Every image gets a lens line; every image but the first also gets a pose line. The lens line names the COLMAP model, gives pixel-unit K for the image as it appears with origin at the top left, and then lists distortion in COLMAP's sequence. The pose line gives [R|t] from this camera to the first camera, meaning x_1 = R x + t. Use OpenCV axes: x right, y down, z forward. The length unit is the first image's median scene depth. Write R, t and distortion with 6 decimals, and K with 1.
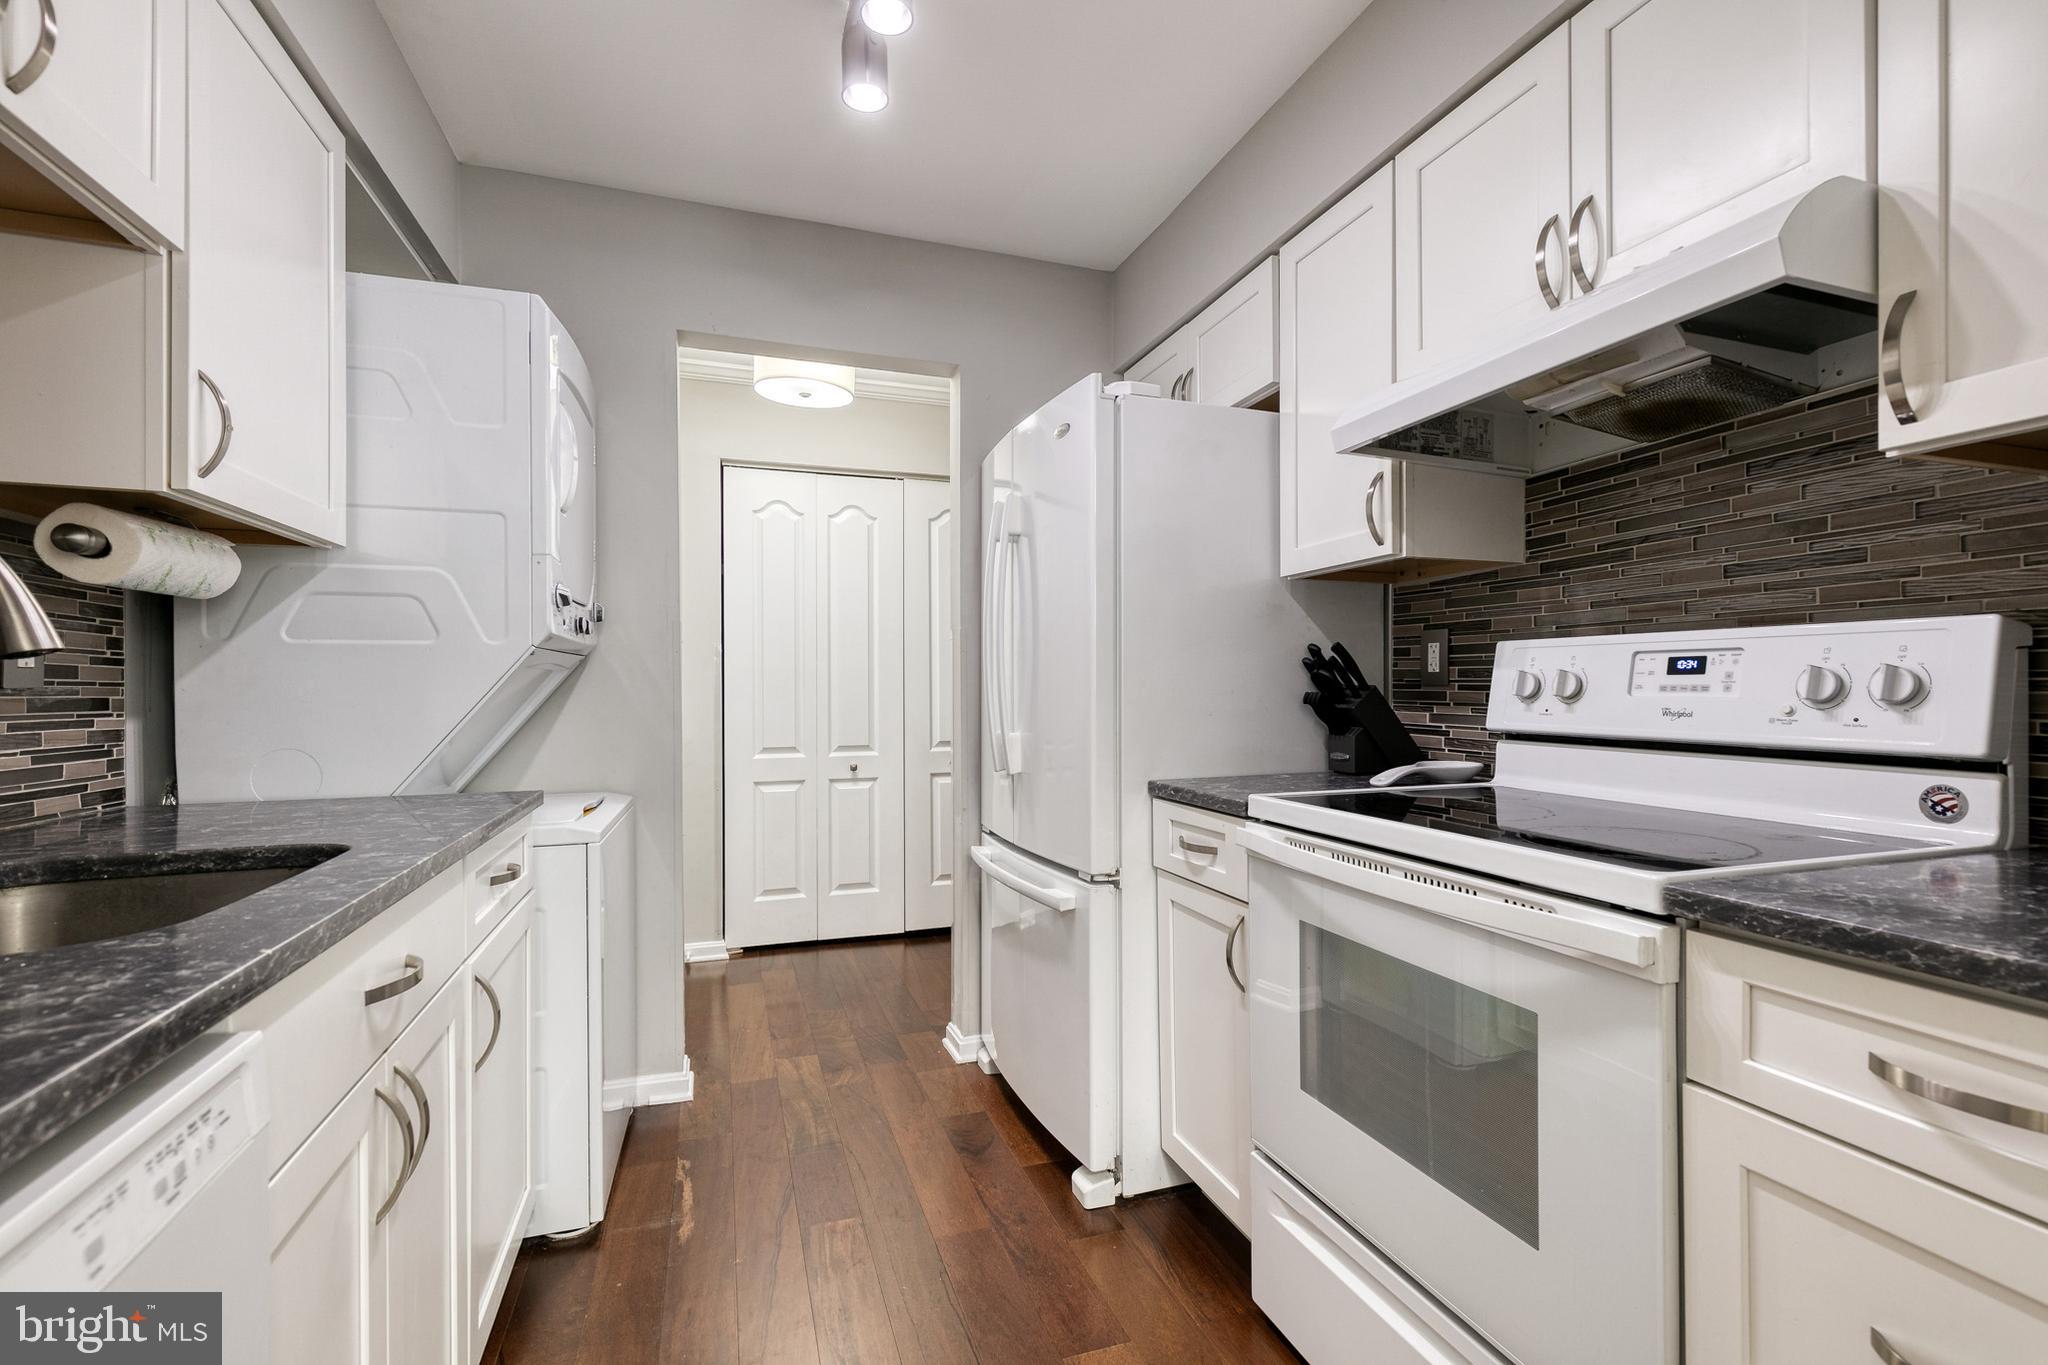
lens RADIAL K [[942.7, 0, 1053.2], [0, 942.7, 687.1], [0, 0, 1]] dist [0.007821, -0.001285]
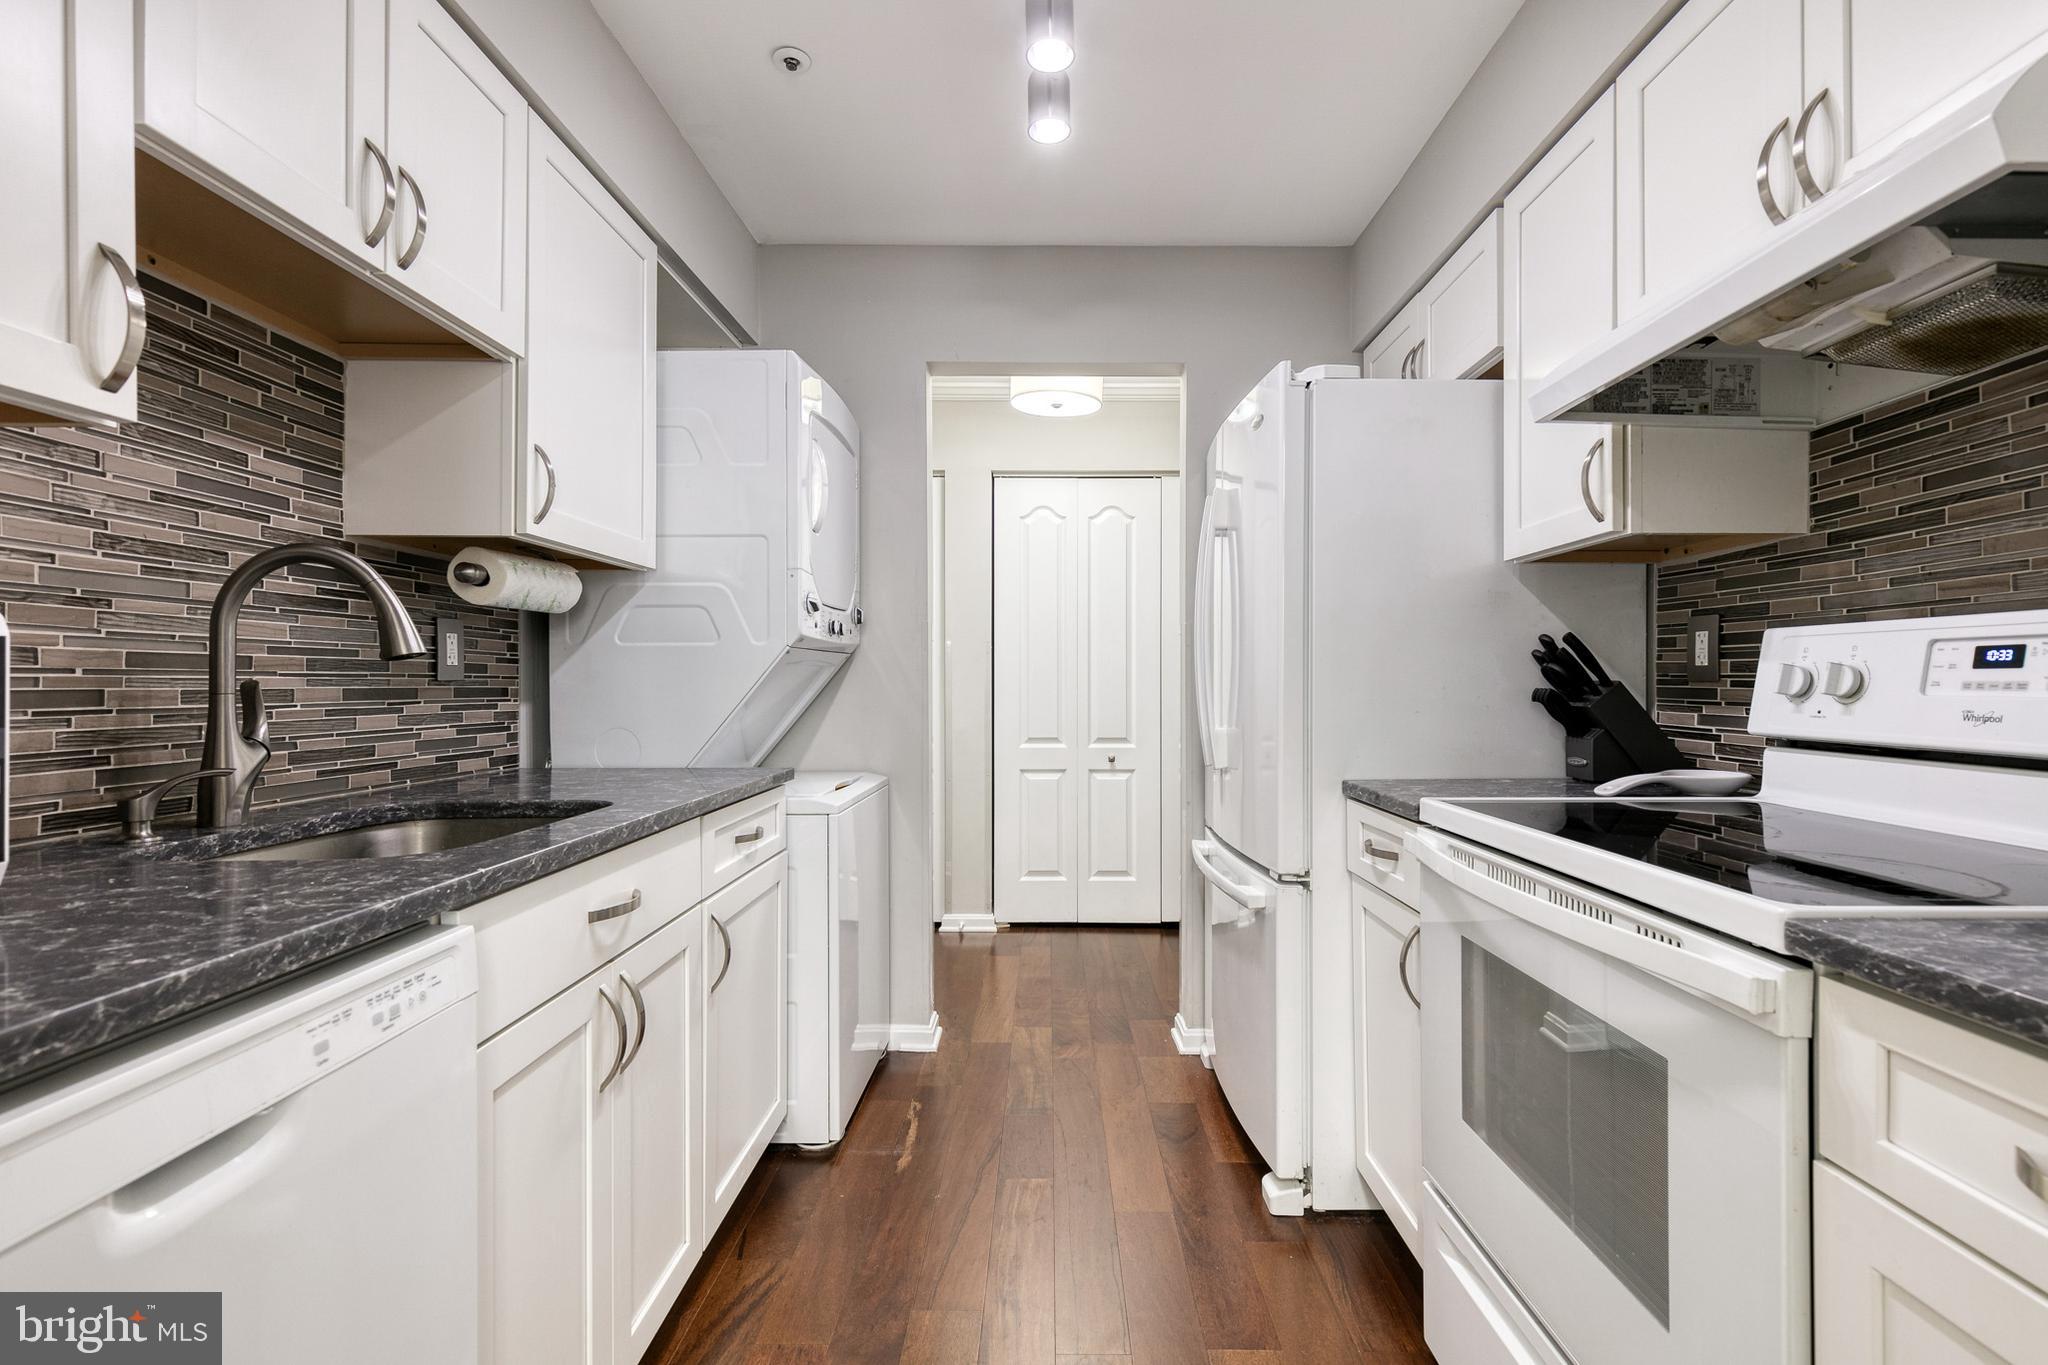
lens RADIAL K [[950.9, 0, 1046.2], [0, 950.9, 677.7], [0, 0, 1]] dist [0.004274, -0.001051]
pose [[0.938843, 0.001548, -0.344343, 0.162686], [-0.002920, 0.999990, -0.003466, -0.000344], [0.344334, 0.004259, 0.938838, -0.011012]]
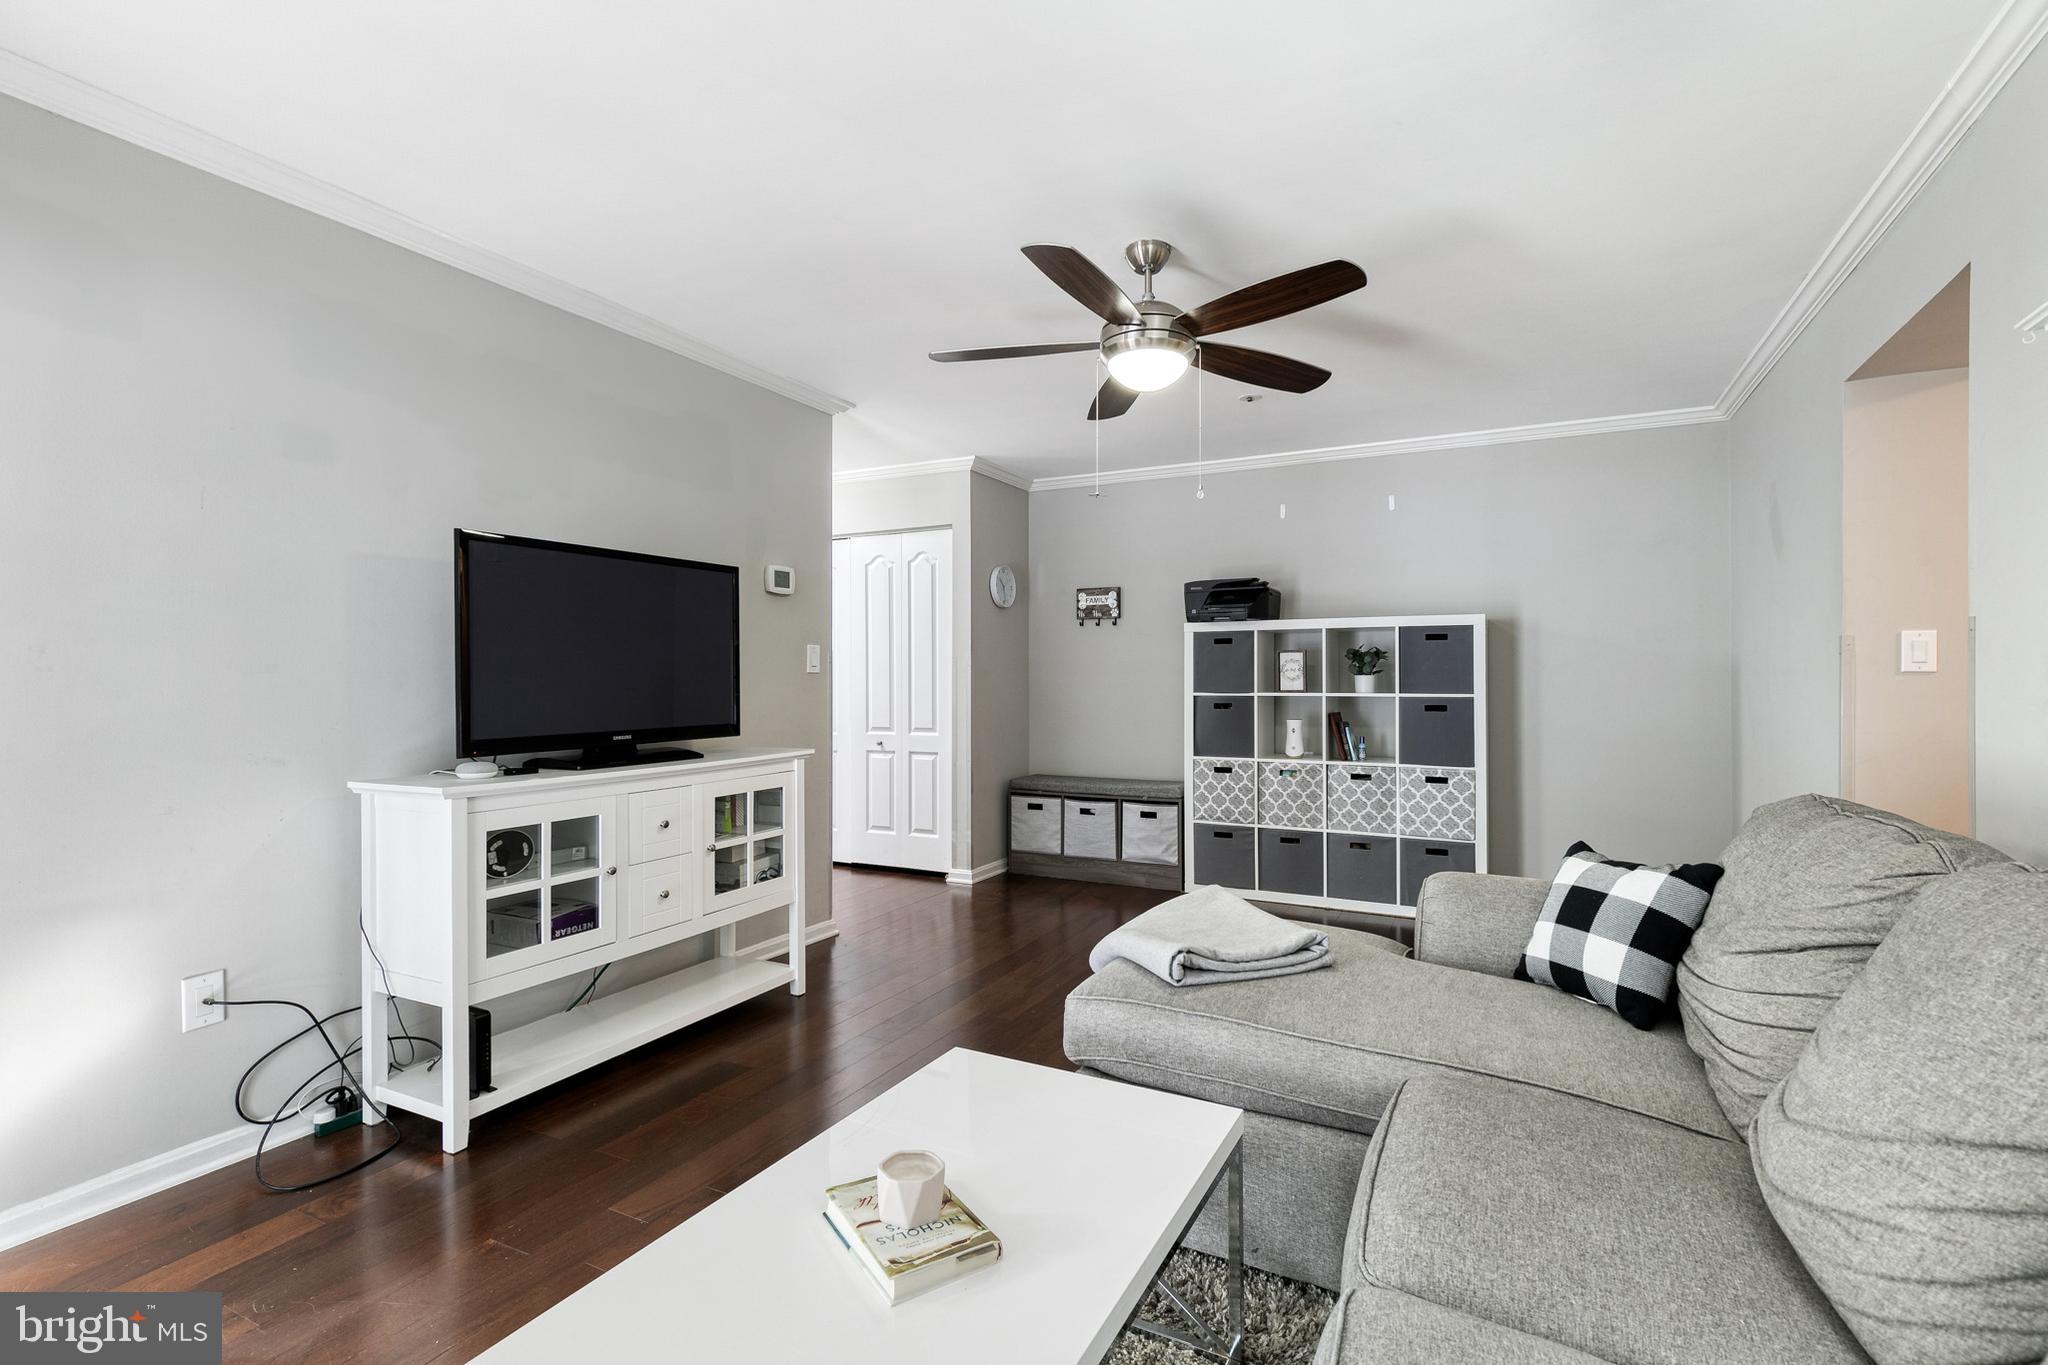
lens RADIAL K [[950.9, 0, 1046.2], [0, 950.9, 677.7], [0, 0, 1]] dist [0.004274, -0.001051]
pose [[0.673745, 0.001791, -0.738962, 2.002765], [0.003108, 0.999981, 0.005257, -0.035578], [0.738958, -0.005838, 0.673727, 0.480688]]
